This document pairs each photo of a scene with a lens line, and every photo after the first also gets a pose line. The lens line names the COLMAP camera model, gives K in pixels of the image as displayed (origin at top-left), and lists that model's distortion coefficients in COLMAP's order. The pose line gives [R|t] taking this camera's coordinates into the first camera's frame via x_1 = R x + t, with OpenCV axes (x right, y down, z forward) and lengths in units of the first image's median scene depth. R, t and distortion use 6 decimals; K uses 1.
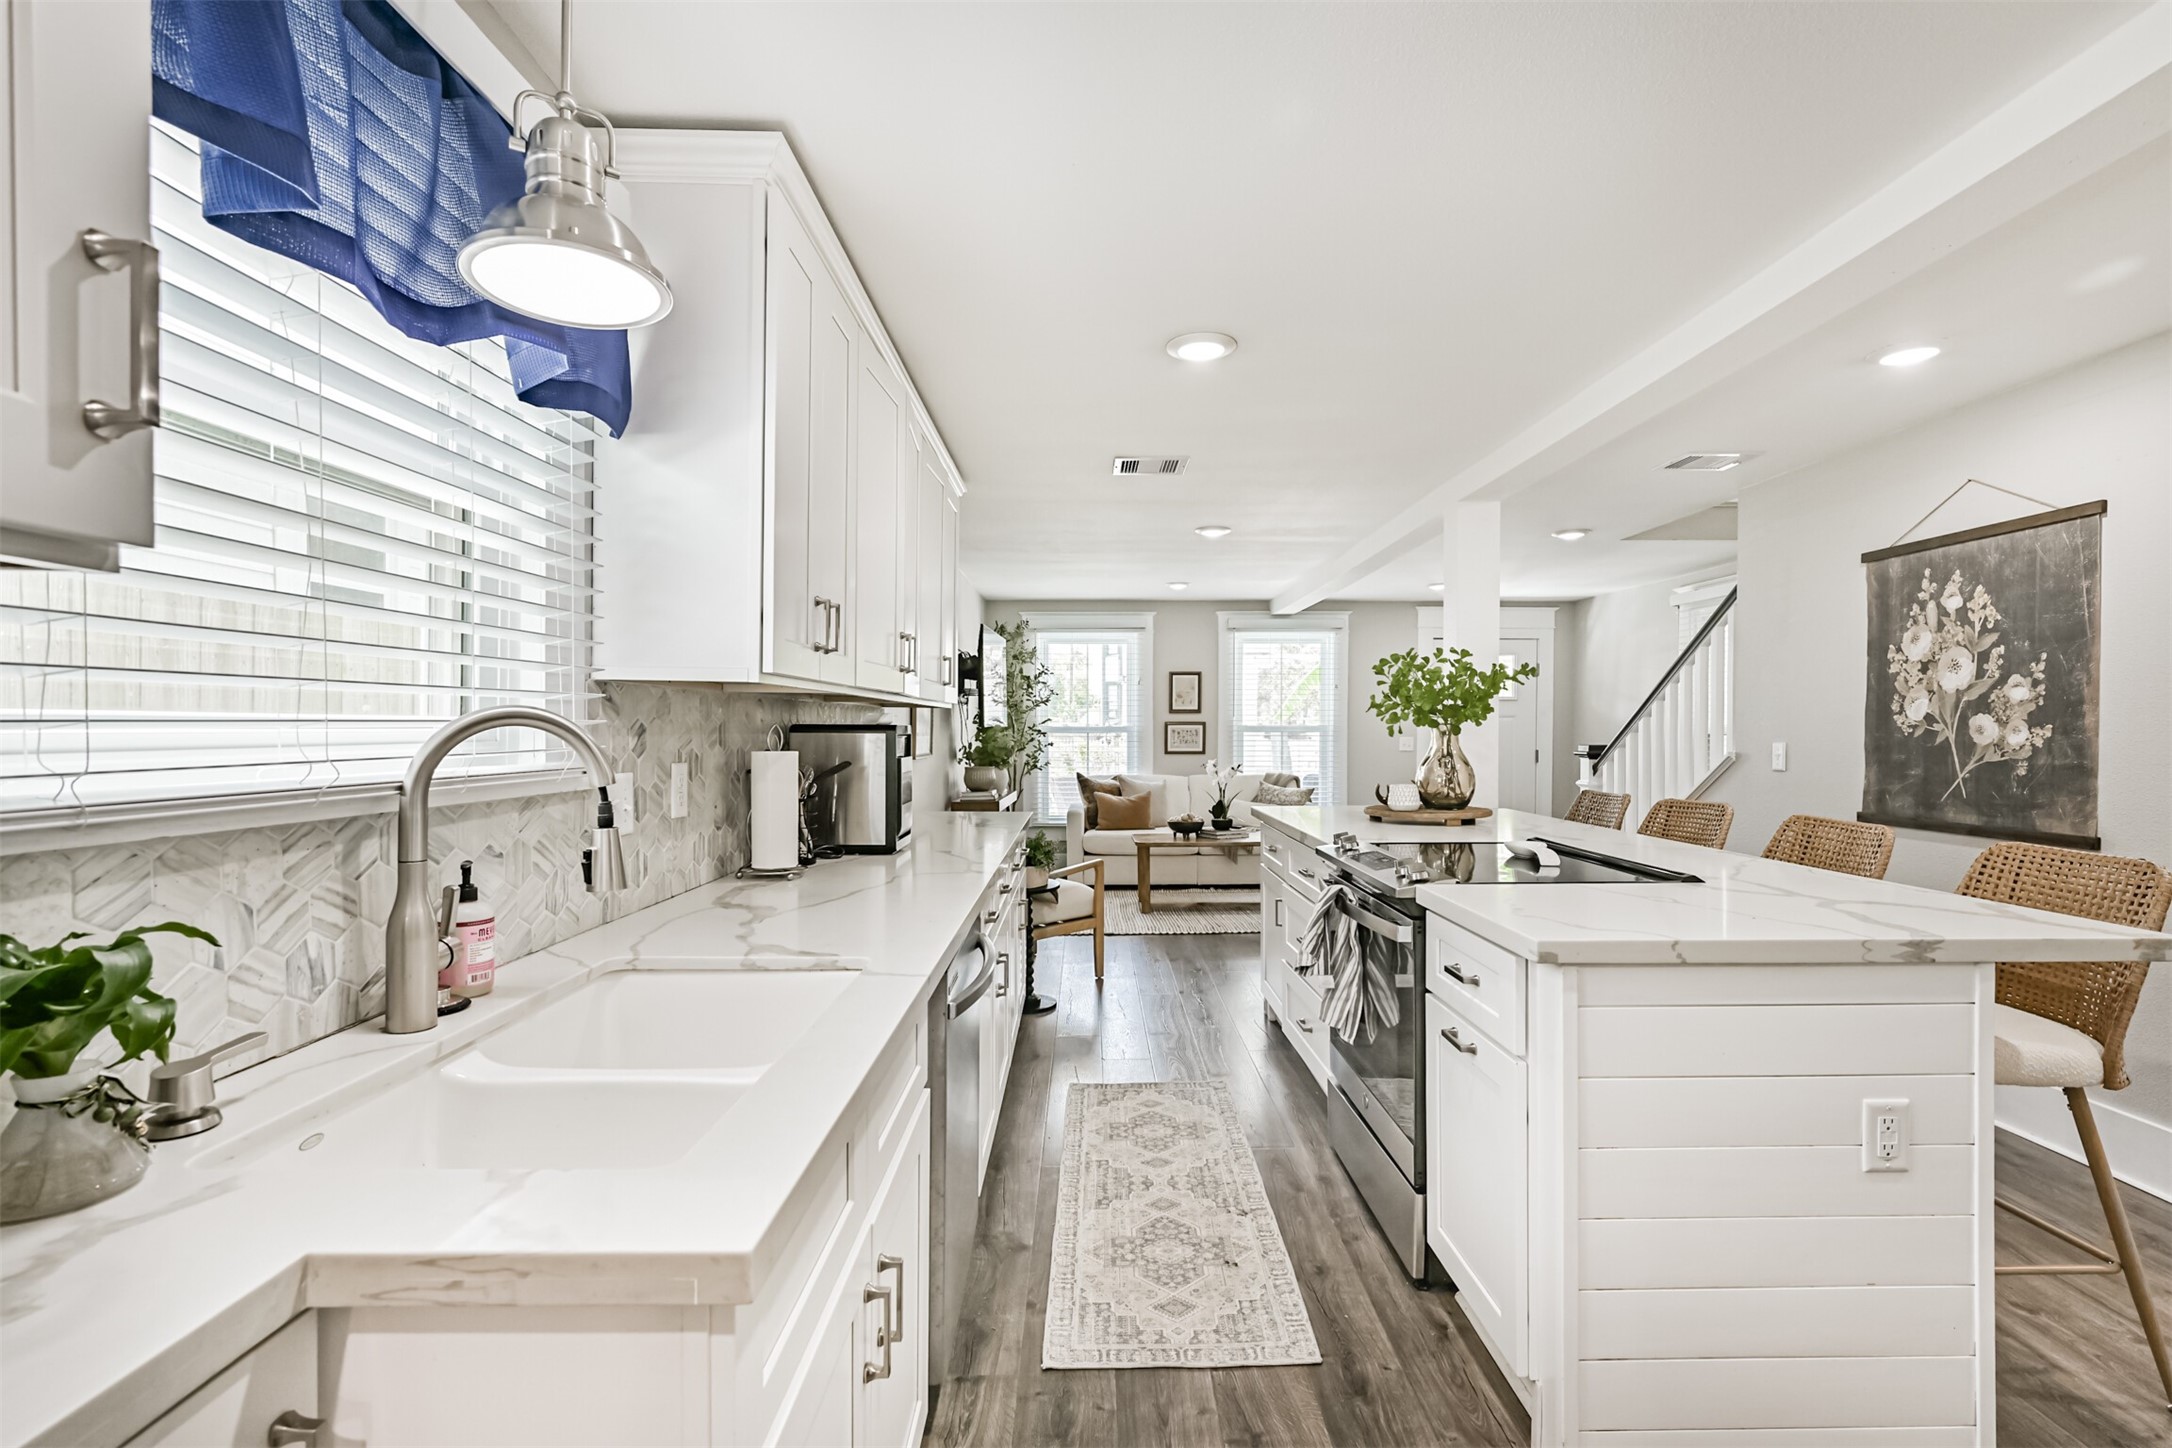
lens RADIAL K [[962.8, 0, 1102.4], [0, 962.8, 743.4], [0, 0, 1]] dist [-0.003094, 0.000836]
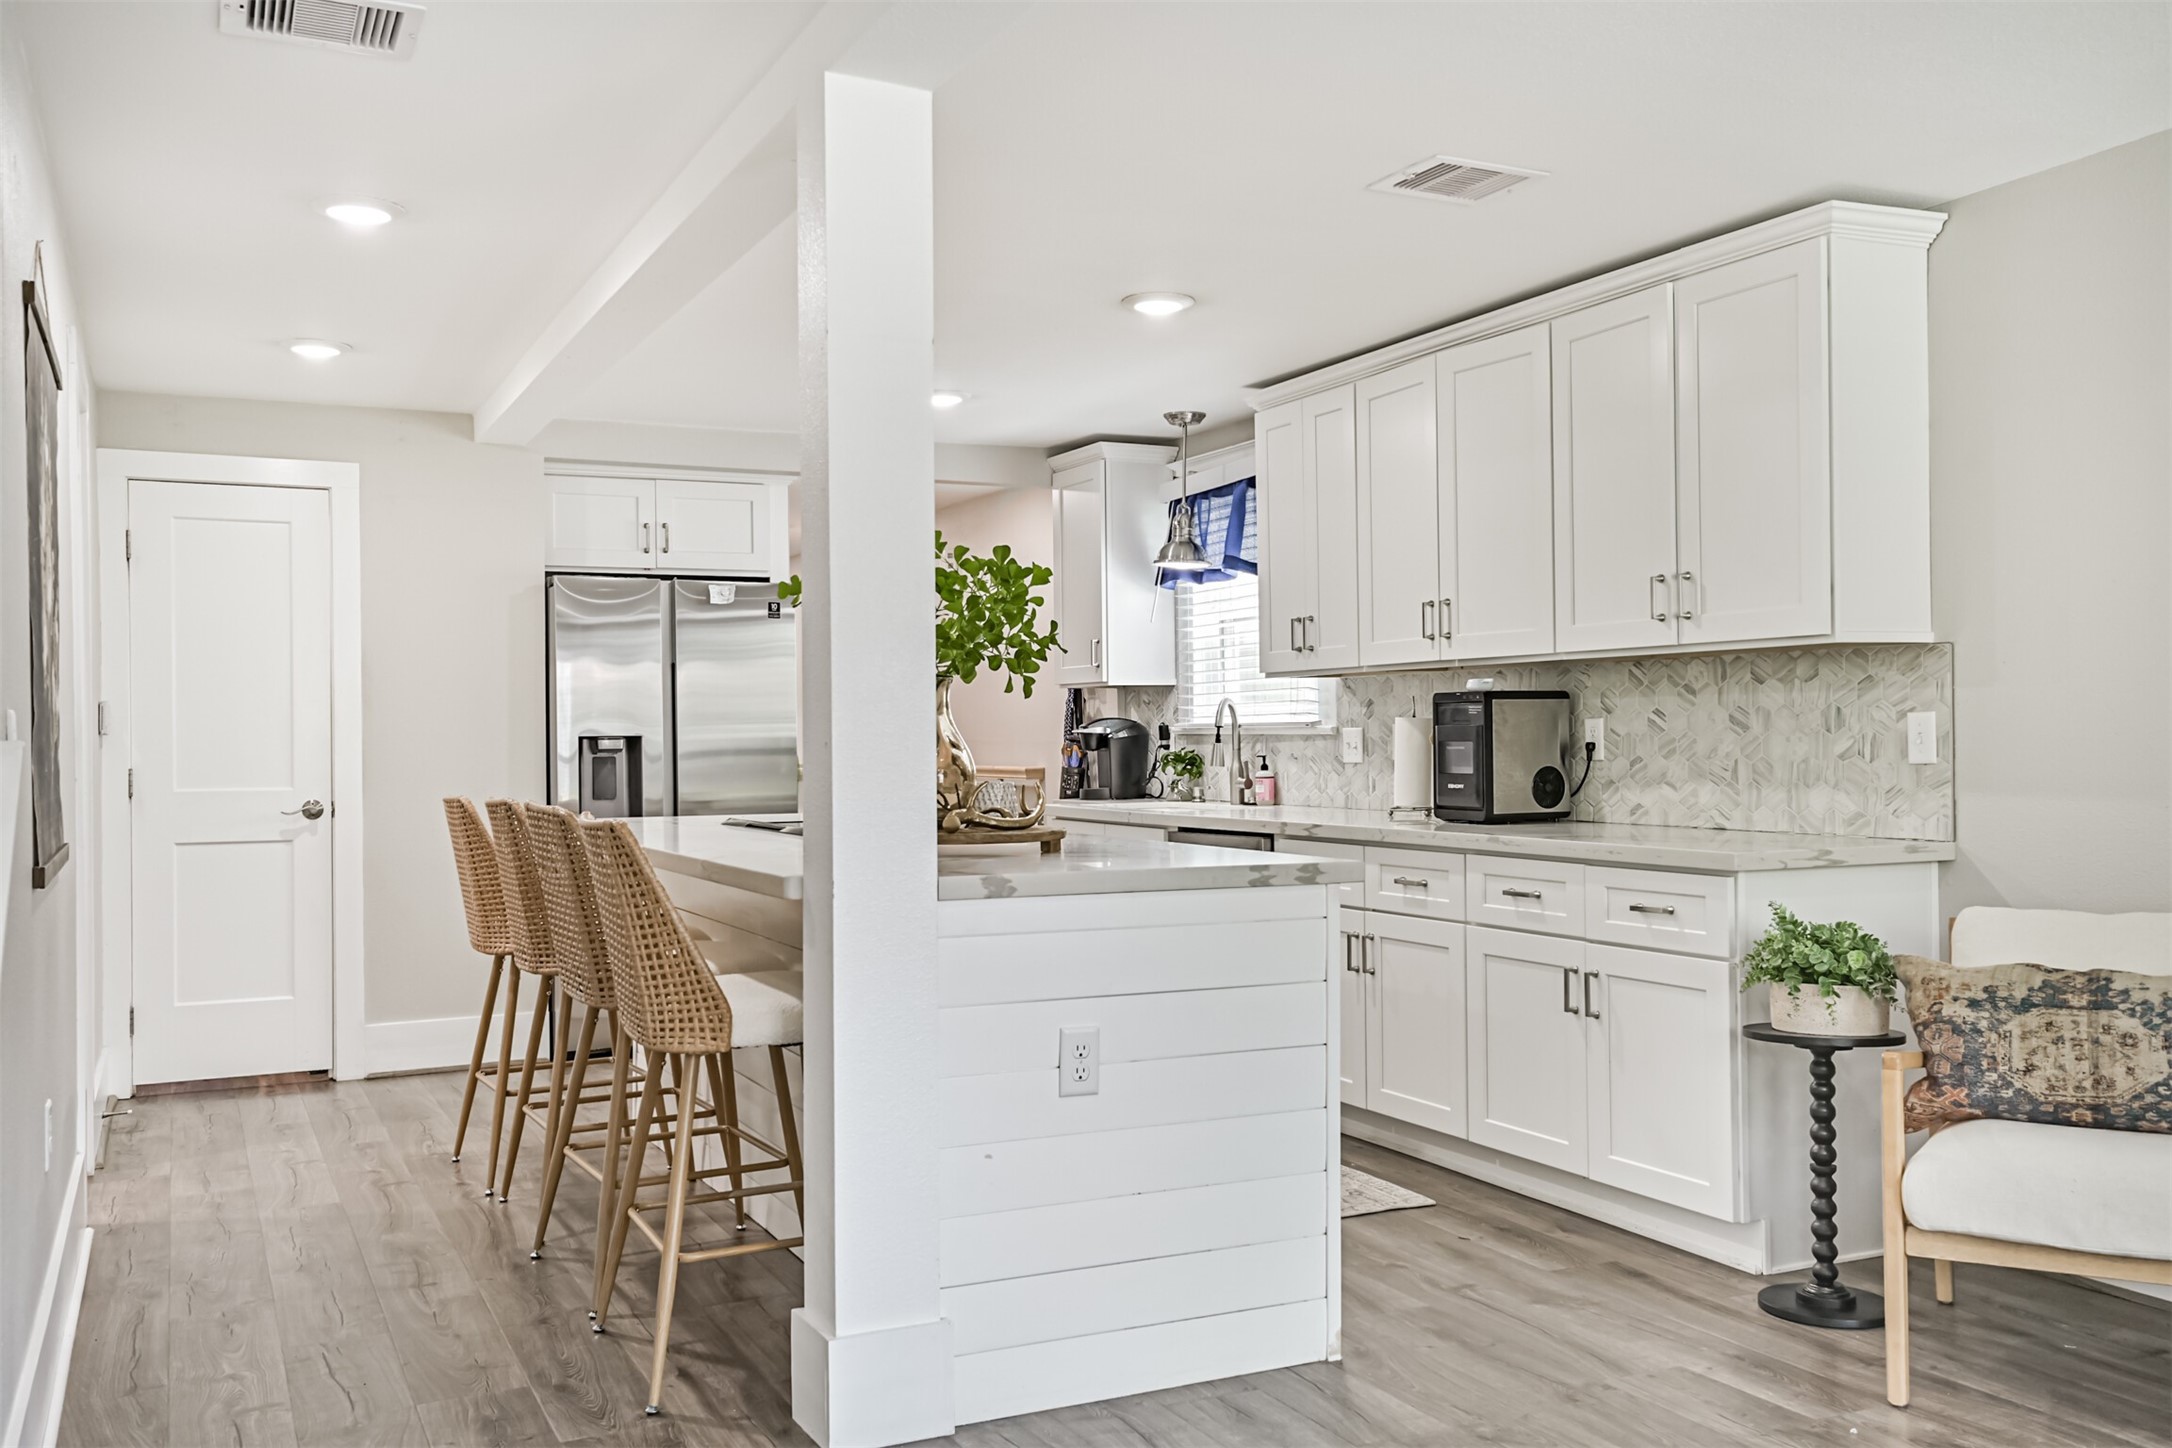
lens RADIAL K [[1867.7, 0, 1105.8], [0, 1867.7, 731.5], [0, 0, 1]] dist [0.020795, 0.010463]
pose [[-0.901298, 0.005321, -0.433167, 0.794144], [0.000975, 0.999947, 0.010256, 0.000918], [0.433199, 0.008821, -0.901255, 2.187928]]
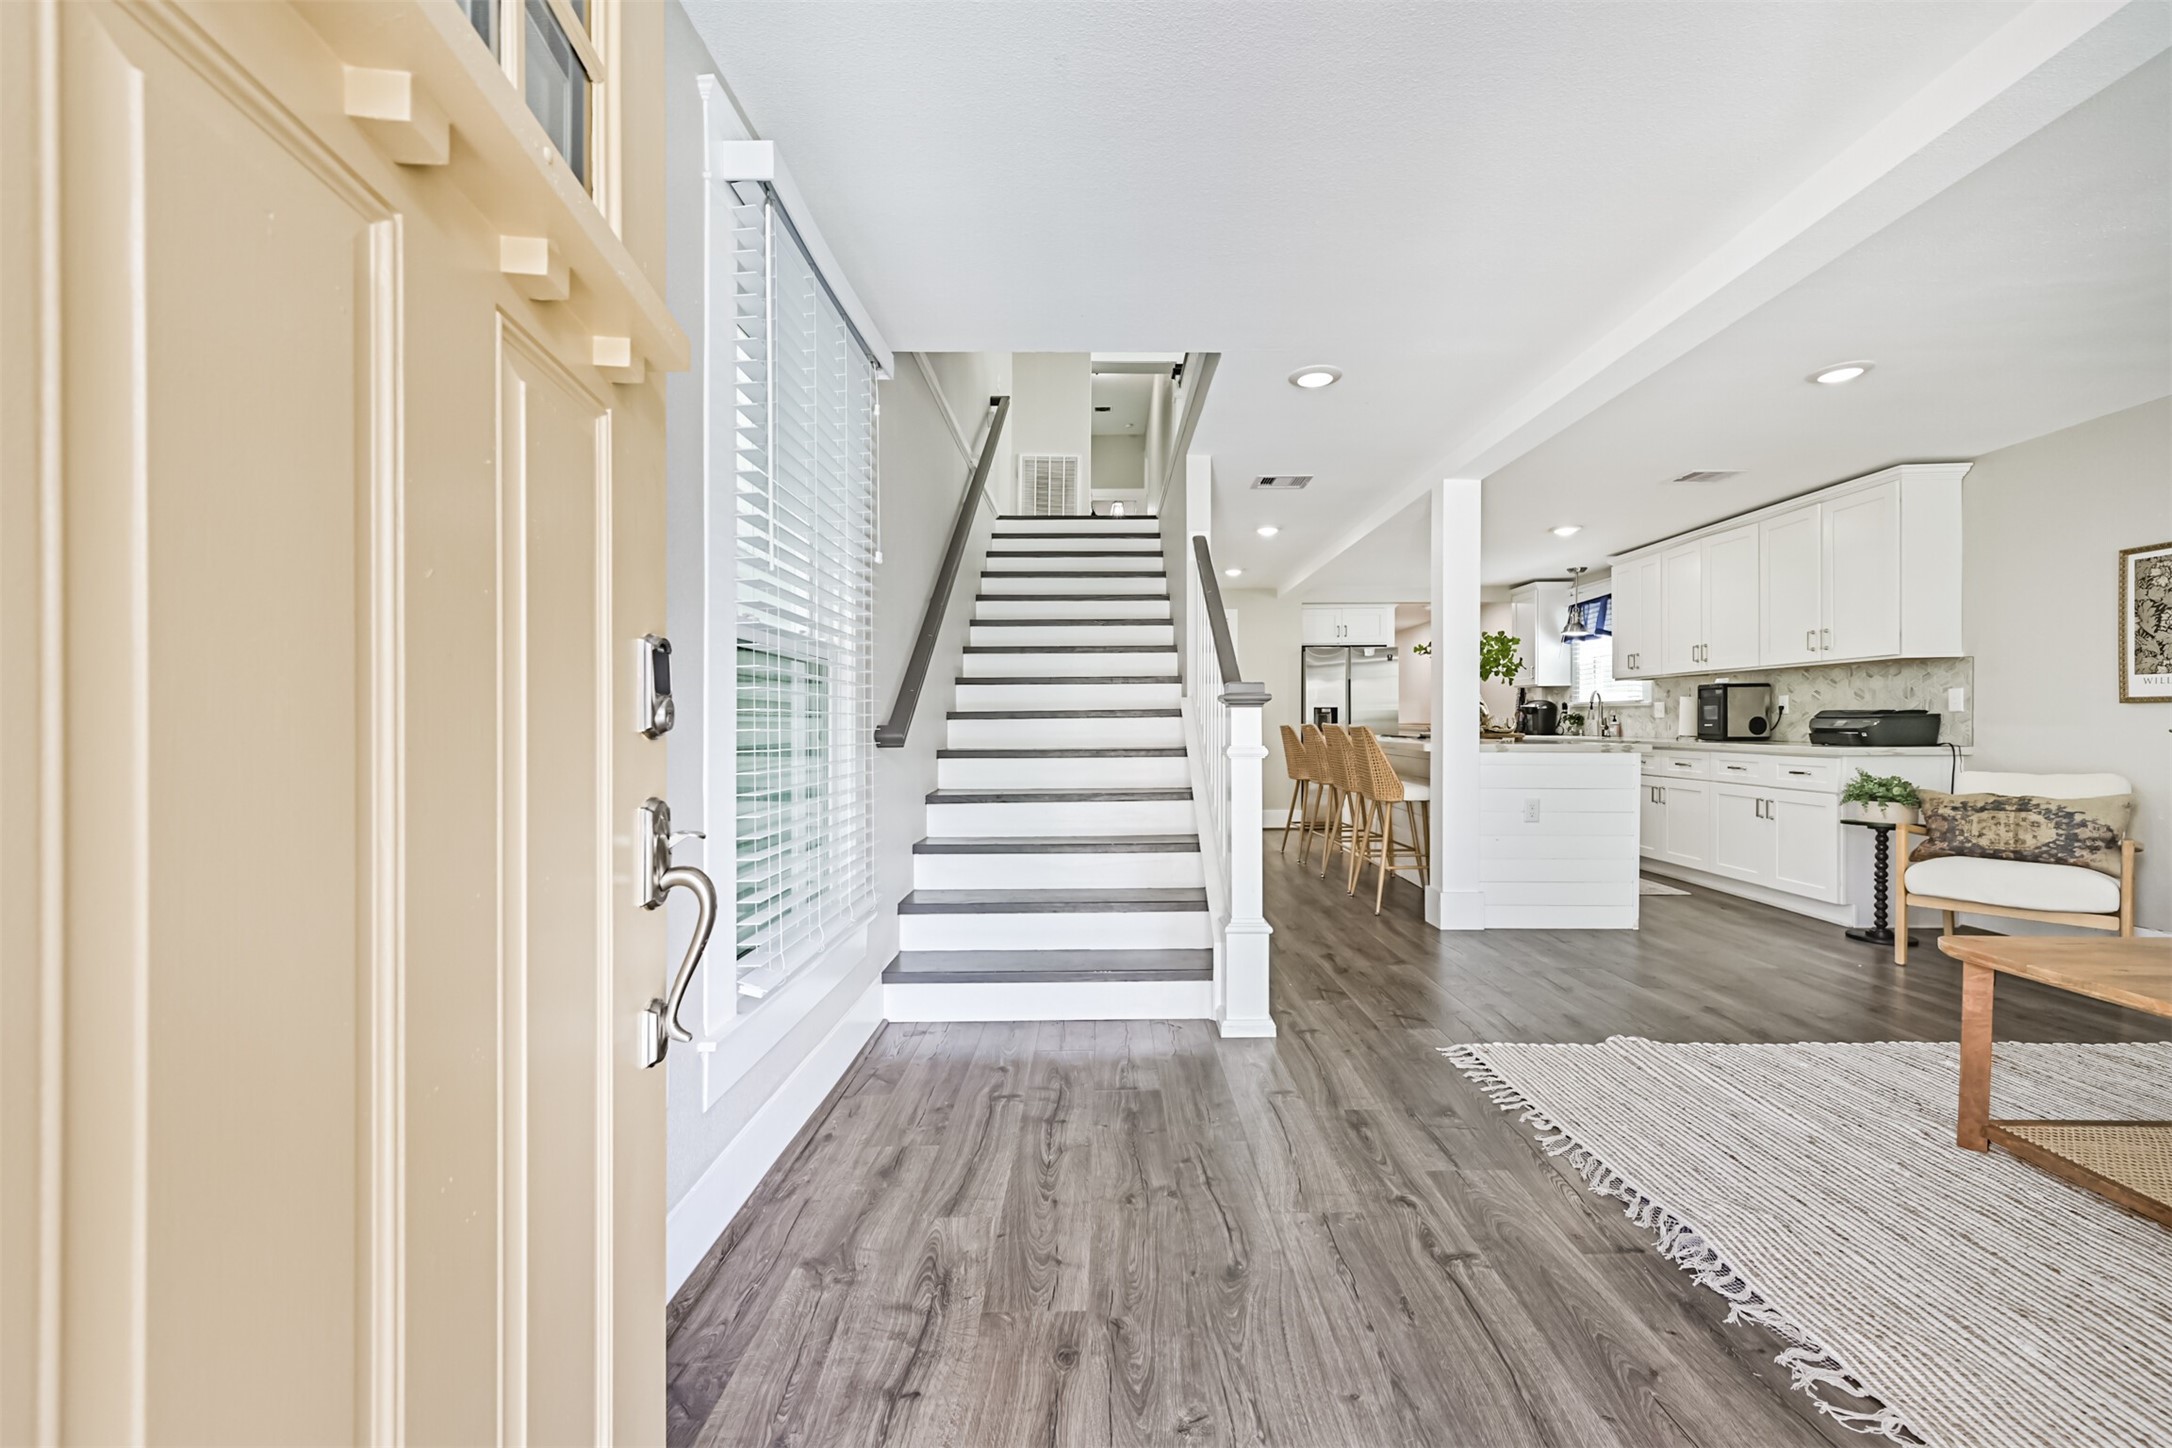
lens RADIAL K [[851.8, 0, 1097.4], [0, 851.8, 735.2], [0, 0, 1]] dist [-0.001279, -0.000249]
pose [[-0.999791, 0.002722, 0.020257, 1.013378], [0.003349, 0.999514, 0.030985, 0.028445], [-0.020163, 0.031046, -0.999315, 2.595417]]
